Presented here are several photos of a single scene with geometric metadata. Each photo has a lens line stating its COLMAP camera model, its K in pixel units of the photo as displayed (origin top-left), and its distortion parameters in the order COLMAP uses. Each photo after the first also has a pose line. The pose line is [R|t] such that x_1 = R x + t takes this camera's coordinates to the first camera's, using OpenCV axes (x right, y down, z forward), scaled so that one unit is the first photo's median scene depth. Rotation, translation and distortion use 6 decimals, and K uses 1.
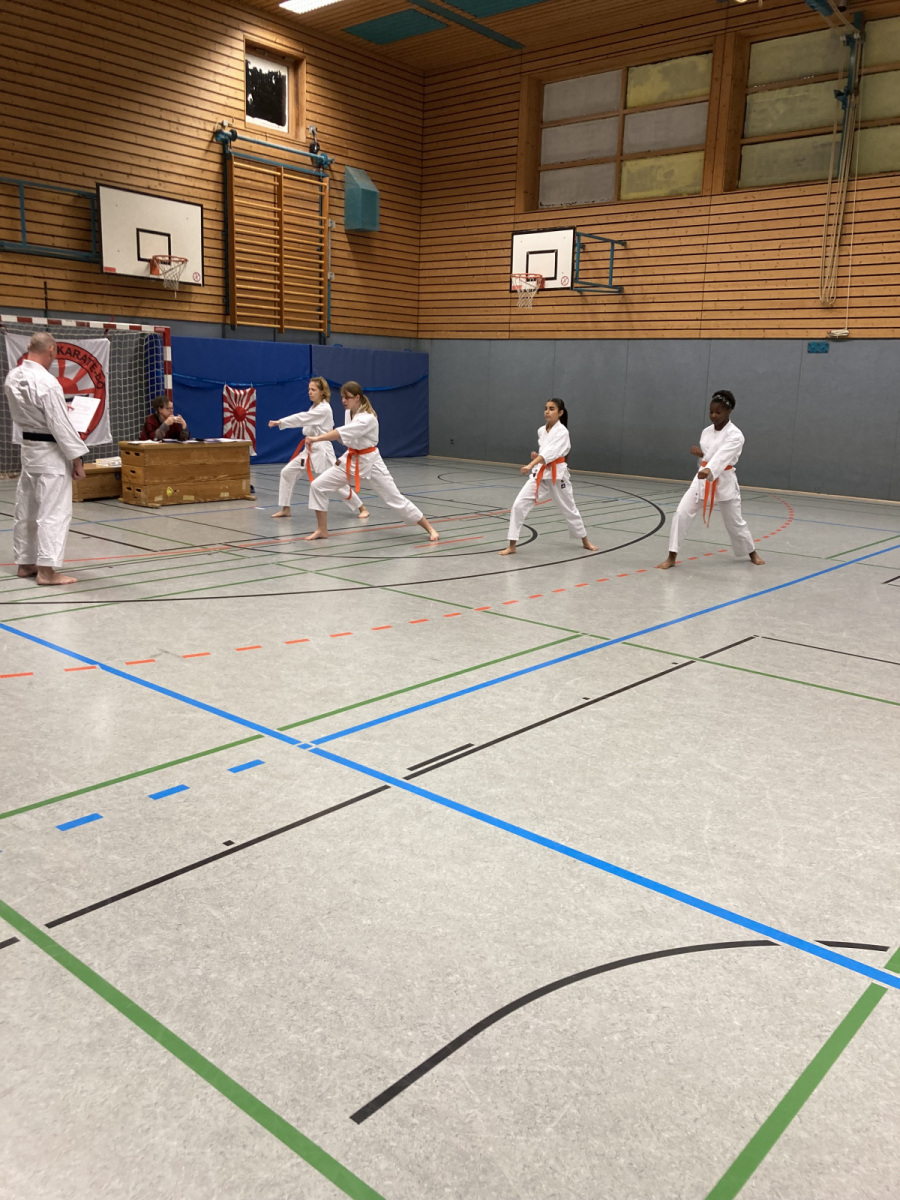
lens RADIAL K [[977.9, 0, 451.7], [0, 977.9, 569.4], [0, 0, 1]] dist [-0.055050, 0.096566]
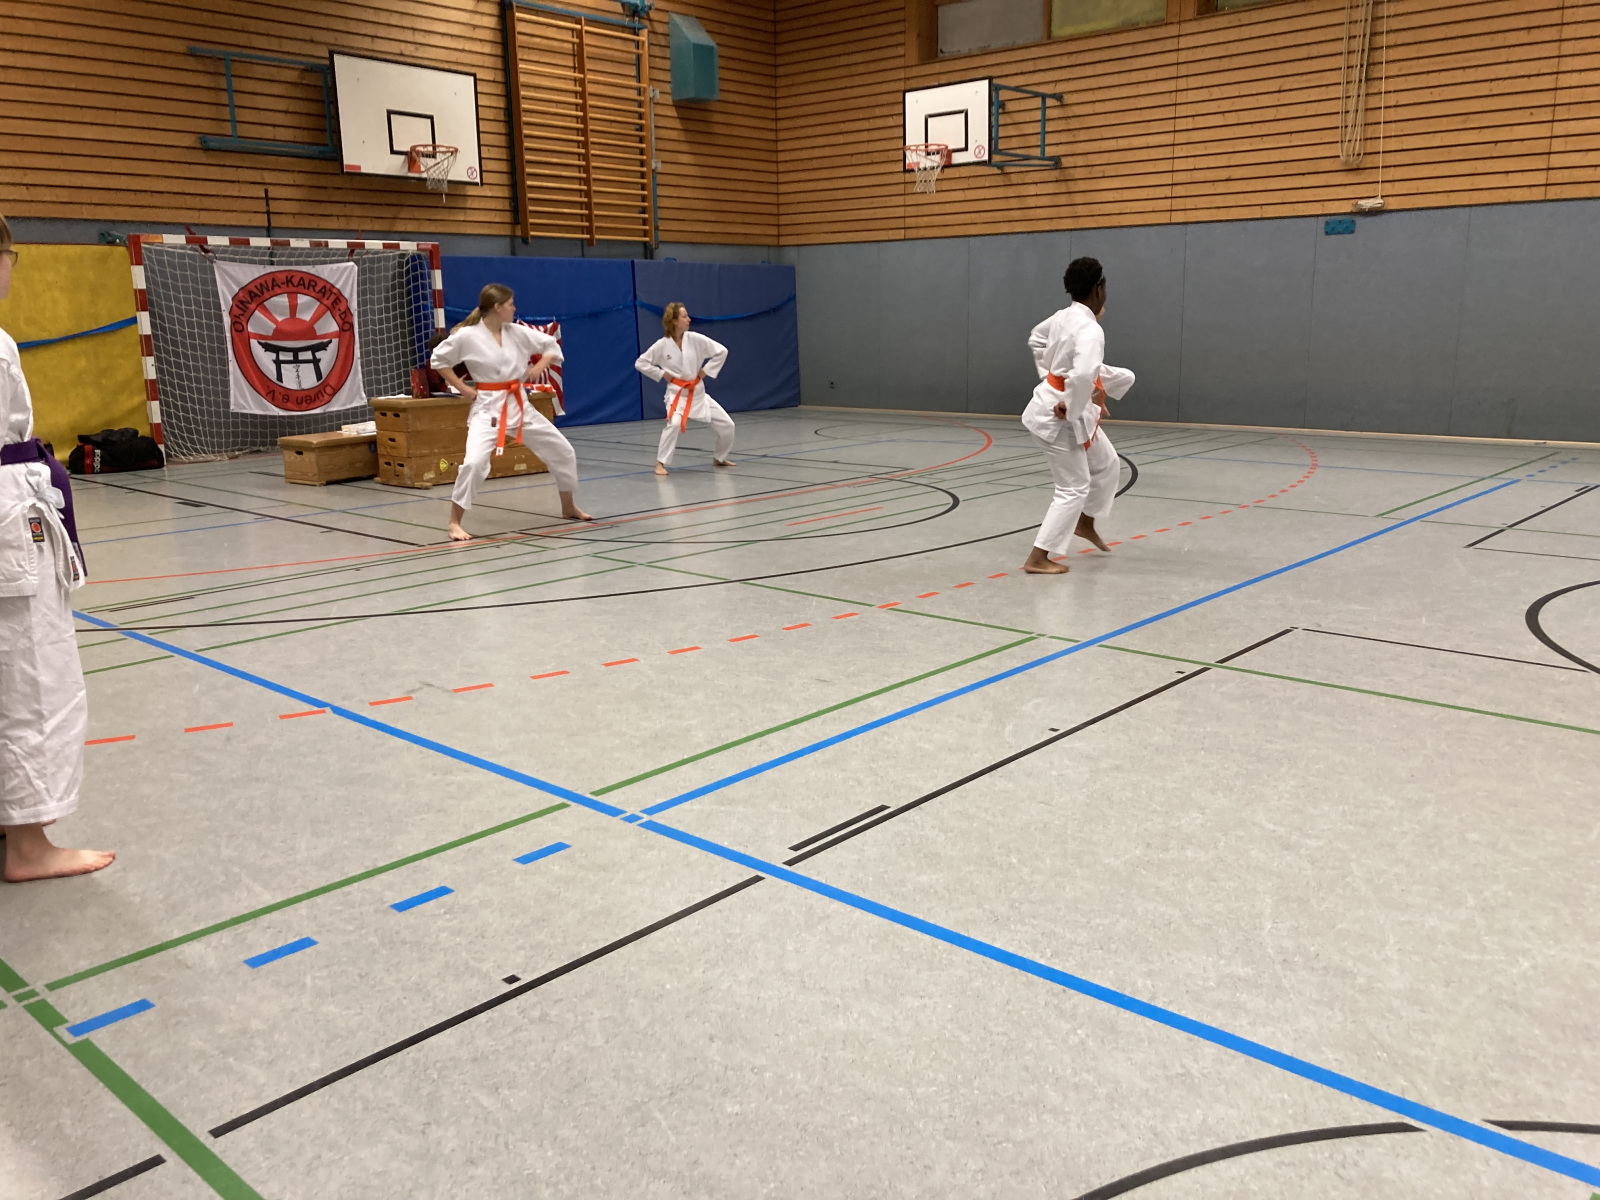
lens RADIAL K [[1303.9, 0, 800.0], [0, 1303.9, 600.0], [0, 0, 1]] dist [-0.055050, 0.096566]
pose [[0.998706, -0.041033, -0.030036, -0.004208], [0.041819, 0.998786, 0.026042, 0.012999], [0.028931, -0.027265, 0.999209, 0.103879]]
